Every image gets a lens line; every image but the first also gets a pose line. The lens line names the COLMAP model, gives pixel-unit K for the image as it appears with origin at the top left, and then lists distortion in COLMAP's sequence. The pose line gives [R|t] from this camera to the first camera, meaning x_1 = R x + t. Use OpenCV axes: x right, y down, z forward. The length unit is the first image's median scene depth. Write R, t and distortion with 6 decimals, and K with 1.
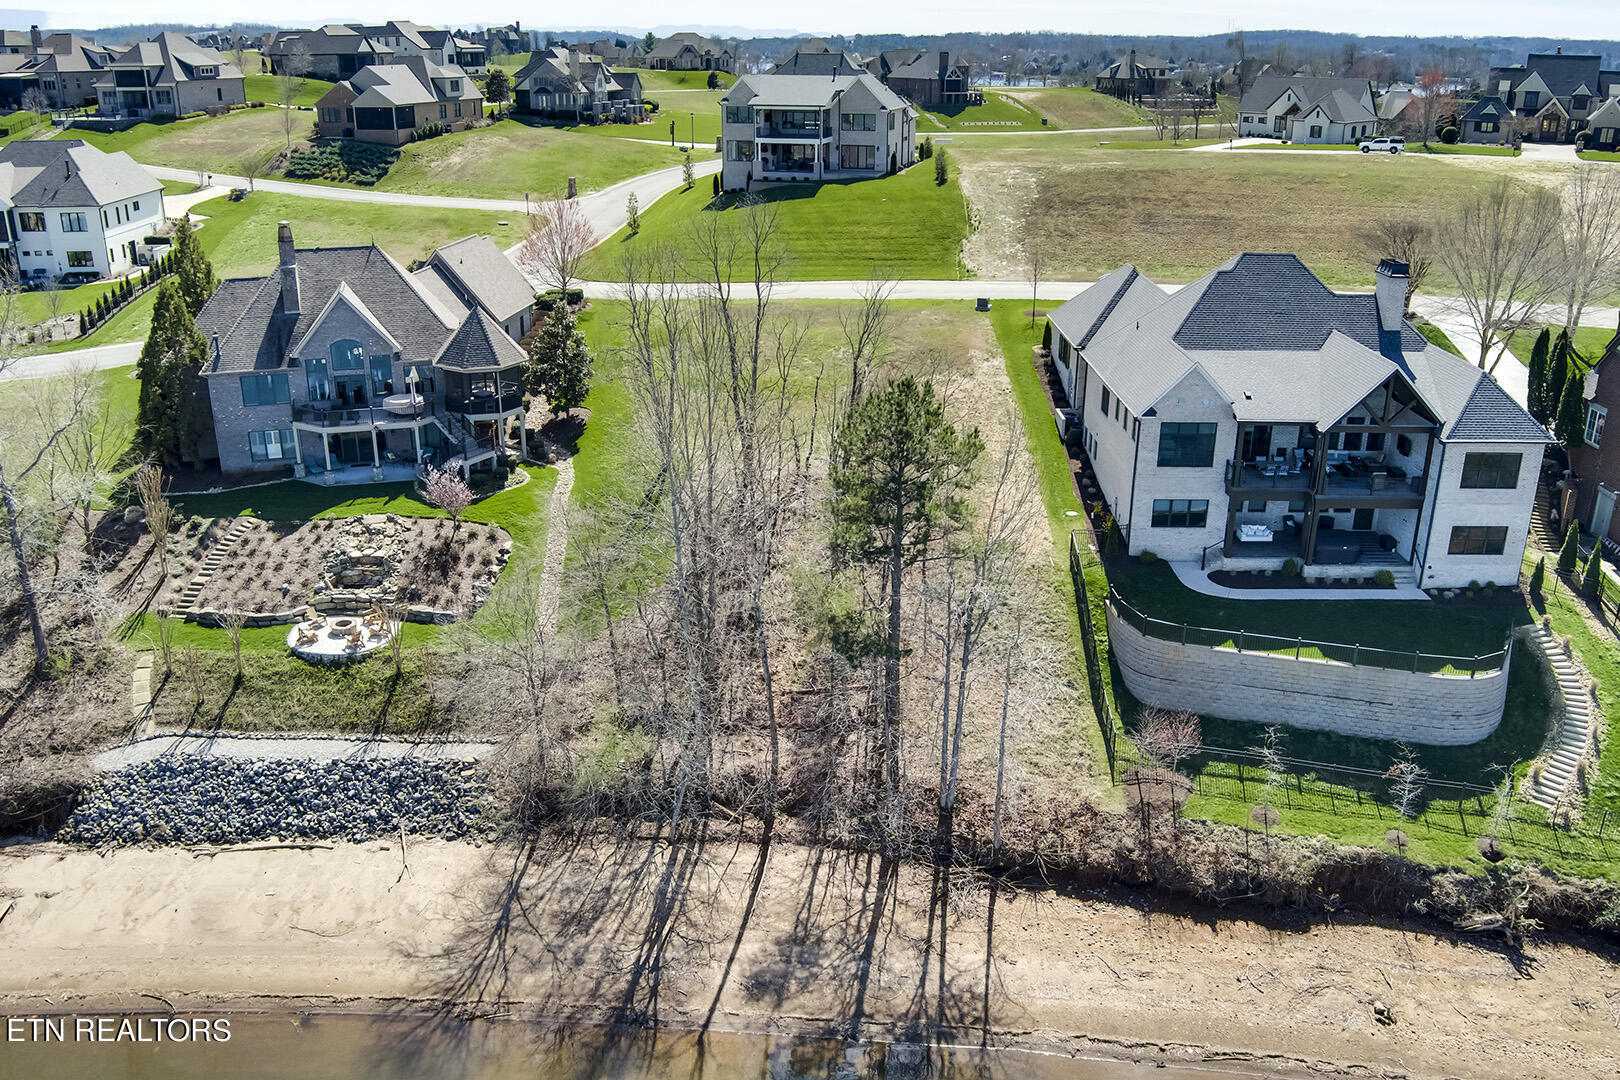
lens RADIAL K [[1337.2, 0, 806.9], [0, 1337.2, 539.5], [0, 0, 1]] dist [-0.080376, 0.040425]
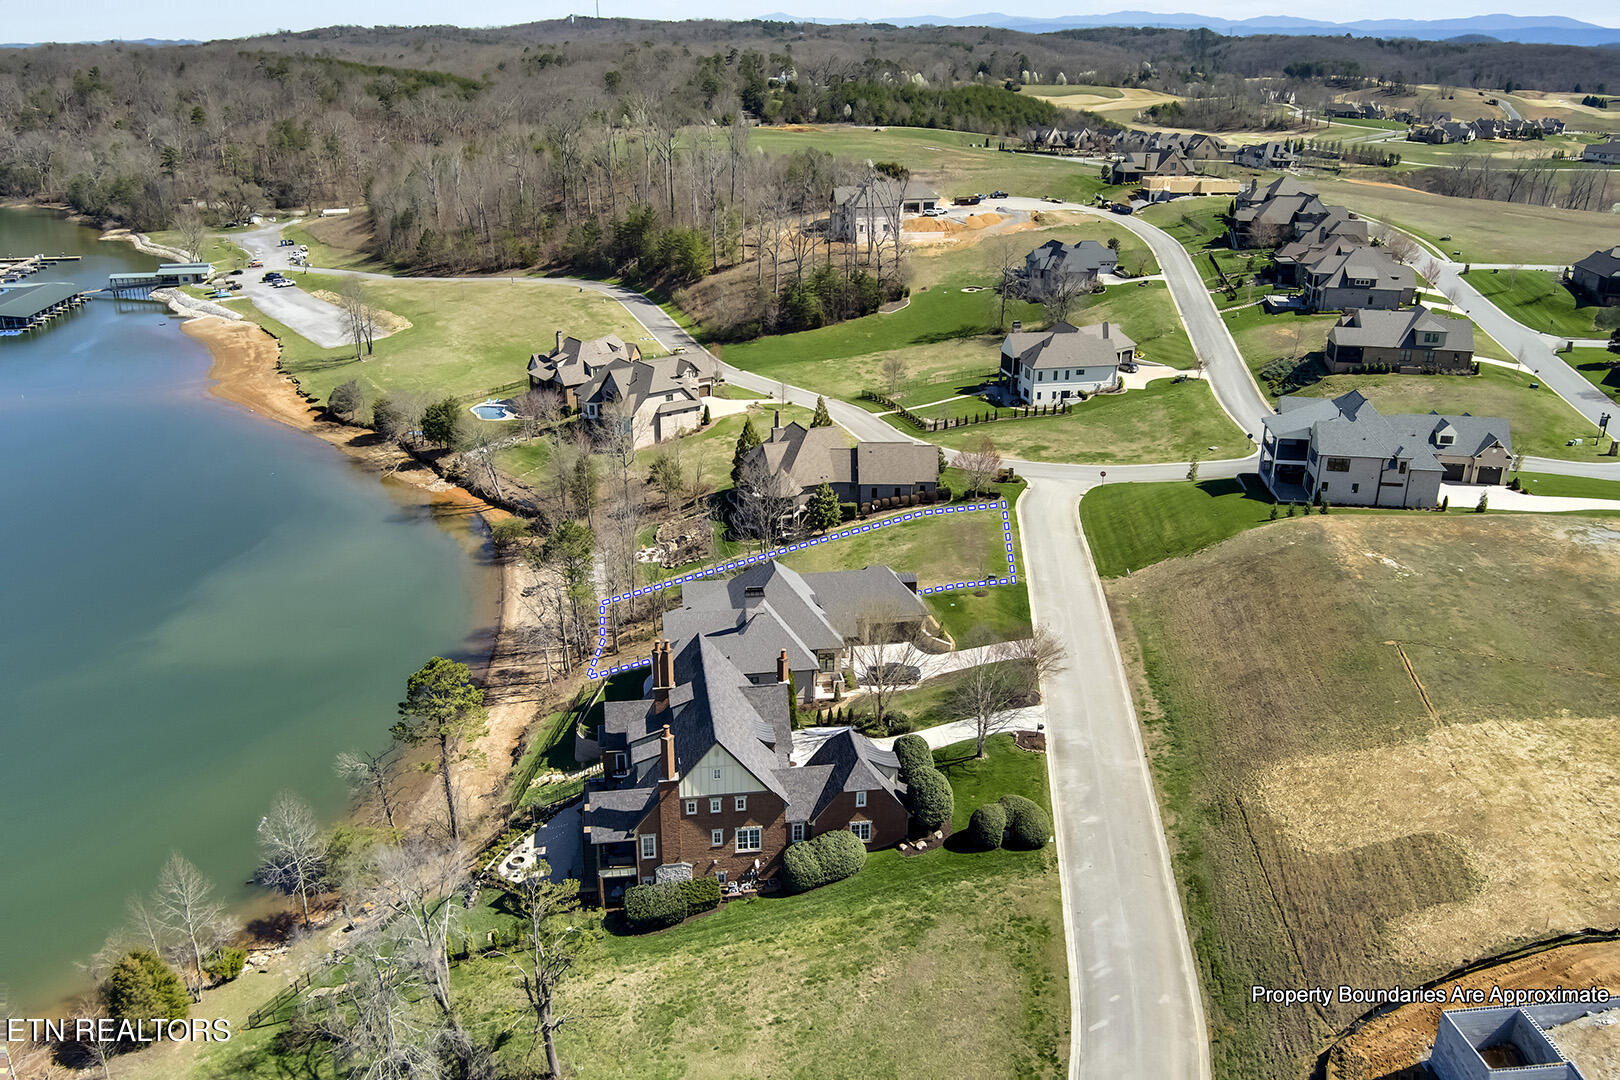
lens RADIAL K [[1311.9, 0, 796.4], [0, 1311.9, 534.2], [0, 0, 1]] dist [-0.070262, 0.009553]
pose [[0.142119, 0.351557, -0.925316, 2.050020], [-0.354130, 0.890991, 0.284126, -0.791477], [0.924335, 0.287302, 0.251124, 0.543854]]
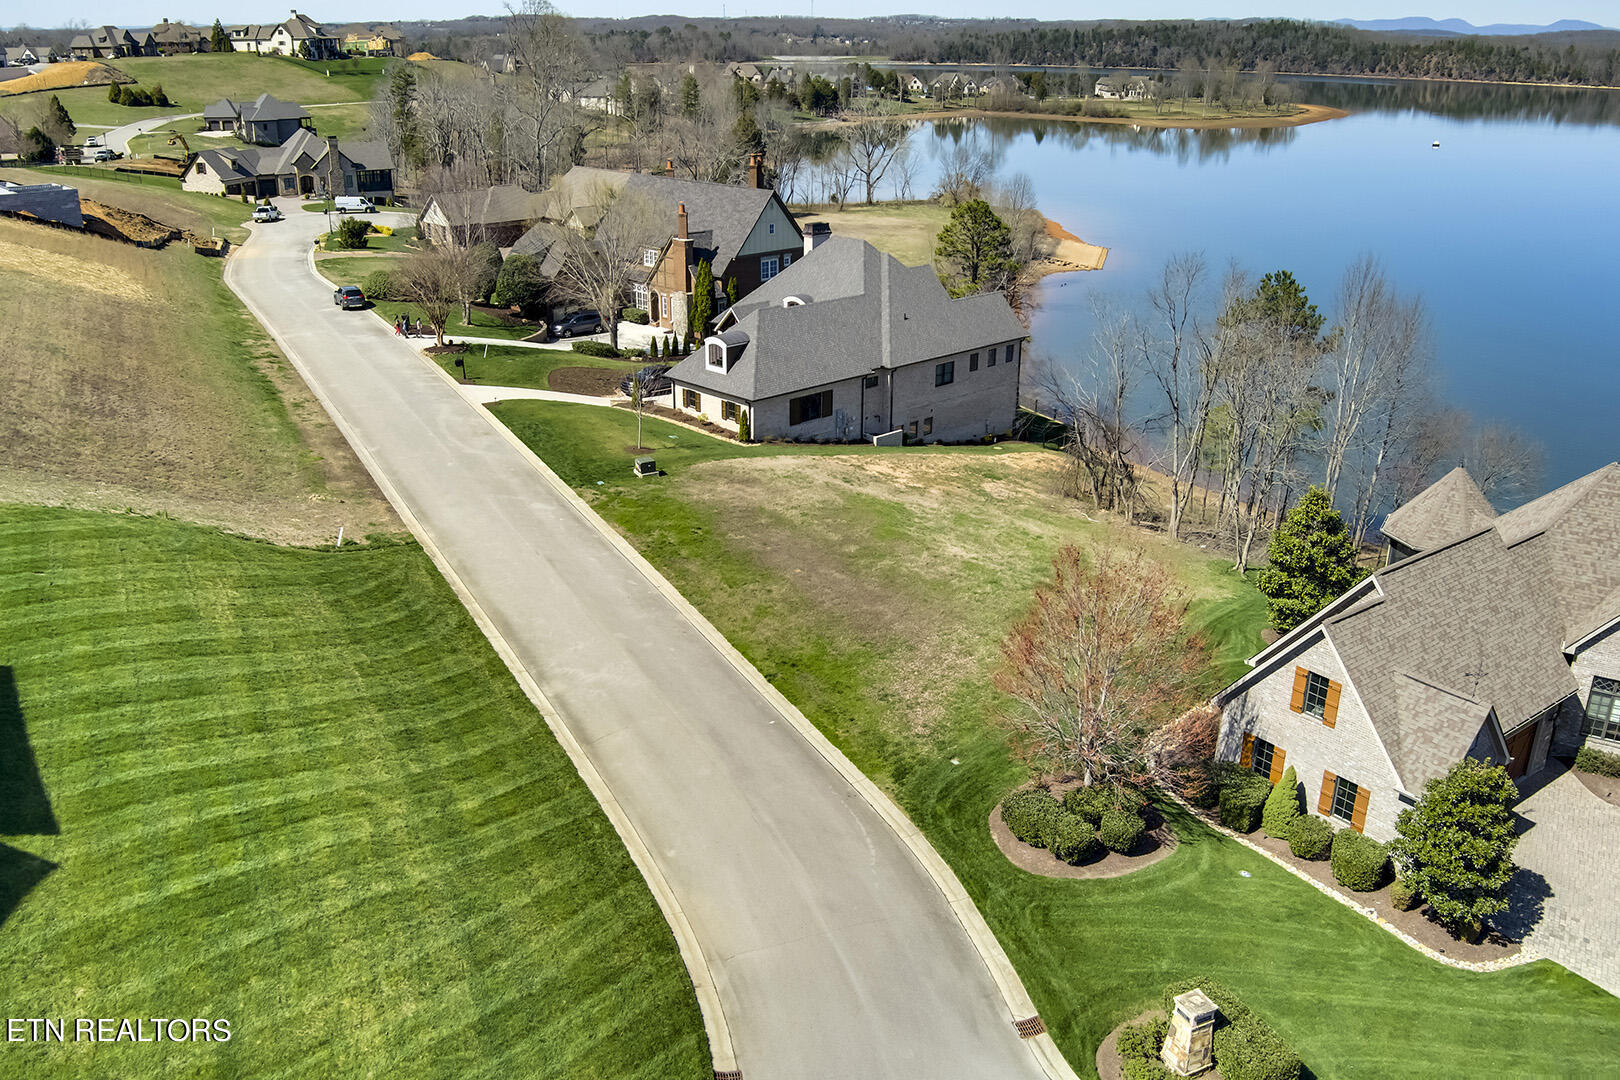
lens RADIAL K [[1345.9, 0, 810.0], [0, 1345.9, 540.0], [0, 0, 1]] dist [-0.104151, 0.067814]
pose [[-0.693237, -0.266799, 0.669508, -0.552396], [0.245484, 0.785996, 0.567404, -0.716017], [-0.677614, 0.557699, -0.479386, 1.784437]]
